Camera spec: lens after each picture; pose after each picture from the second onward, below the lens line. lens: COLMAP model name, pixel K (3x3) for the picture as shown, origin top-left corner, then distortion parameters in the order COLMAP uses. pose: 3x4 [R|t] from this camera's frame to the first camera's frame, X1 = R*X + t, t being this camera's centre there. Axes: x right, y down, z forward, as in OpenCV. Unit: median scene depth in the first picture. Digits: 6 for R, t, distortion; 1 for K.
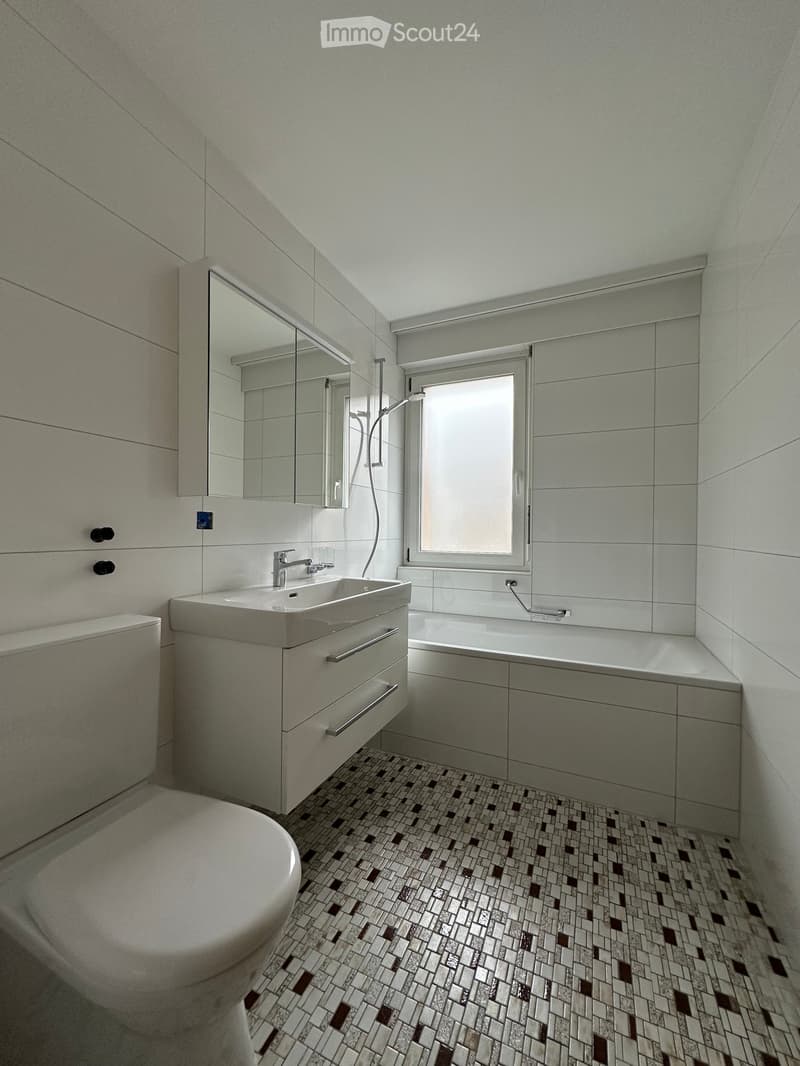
lens RADIAL K [[426.7, 0, 400.7], [0, 426.7, 533.3], [0, 0, 1]] dist [-0.007045, -0.000067]
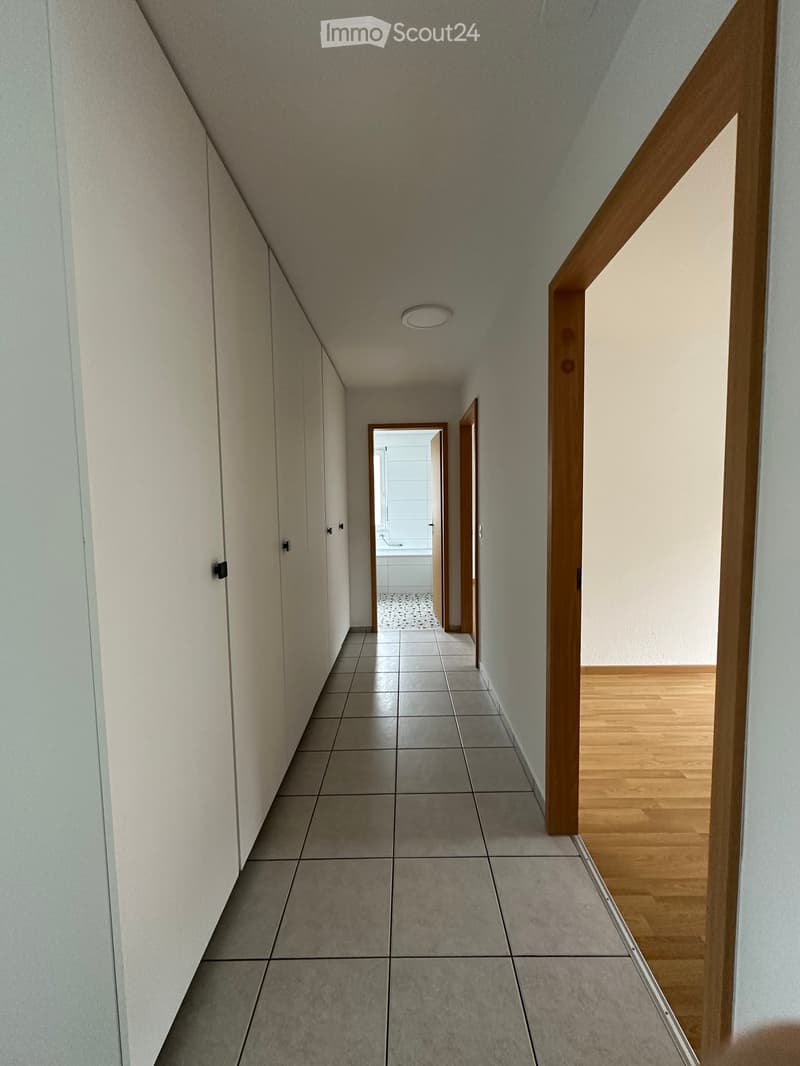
lens RADIAL K [[426.7, 0, 399.9], [0, 426.7, 533.4], [0, 0, 1]] dist [-0.007045, -0.000067]
pose [[0.911273, -0.048153, 0.408977, -0.767889], [0.021091, 0.997294, 0.070427, -0.091021], [-0.411262, -0.055553, 0.909823, -1.559471]]
